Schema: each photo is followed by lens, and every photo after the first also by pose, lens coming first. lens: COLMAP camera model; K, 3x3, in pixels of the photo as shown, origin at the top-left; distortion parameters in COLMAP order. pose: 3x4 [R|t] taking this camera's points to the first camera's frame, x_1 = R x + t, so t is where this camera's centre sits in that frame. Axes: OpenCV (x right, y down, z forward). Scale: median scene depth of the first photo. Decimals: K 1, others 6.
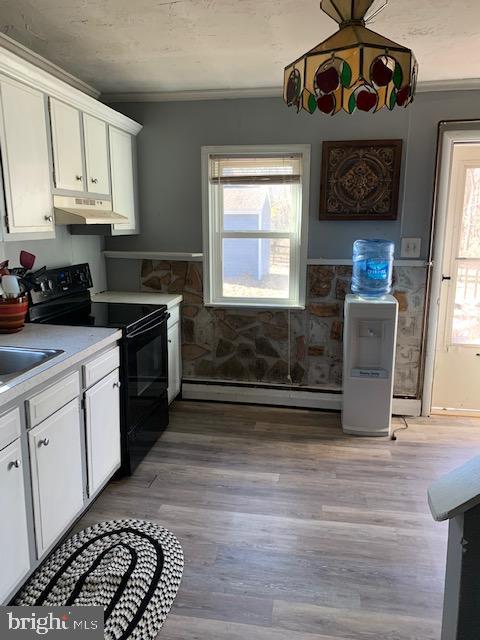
lens RADIAL K [[494.1, 0, 239.1], [0, 494.1, 322.6], [0, 0, 1]] dist [0.017745, -0.009586]
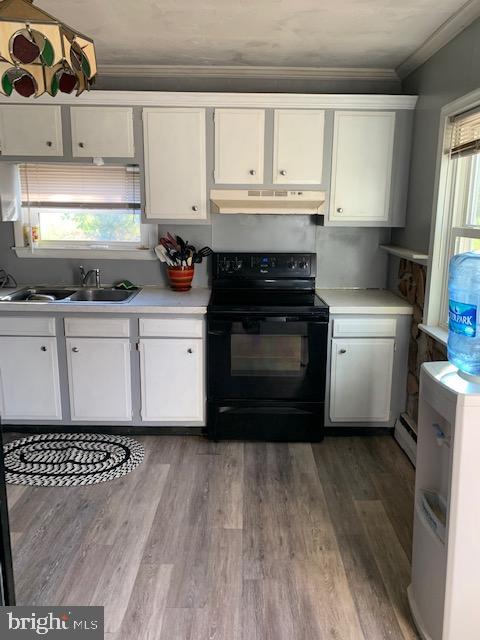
lens RADIAL K [[494.1, 0, 240.1], [0, 494.1, 314.3], [0, 0, 1]] dist [0.017745, -0.009586]
pose [[0.155635, 0.199229, -0.967515, 0.764859], [-0.209812, 0.963769, 0.164707, -0.151160], [0.965276, 0.177362, 0.191797, 0.768654]]
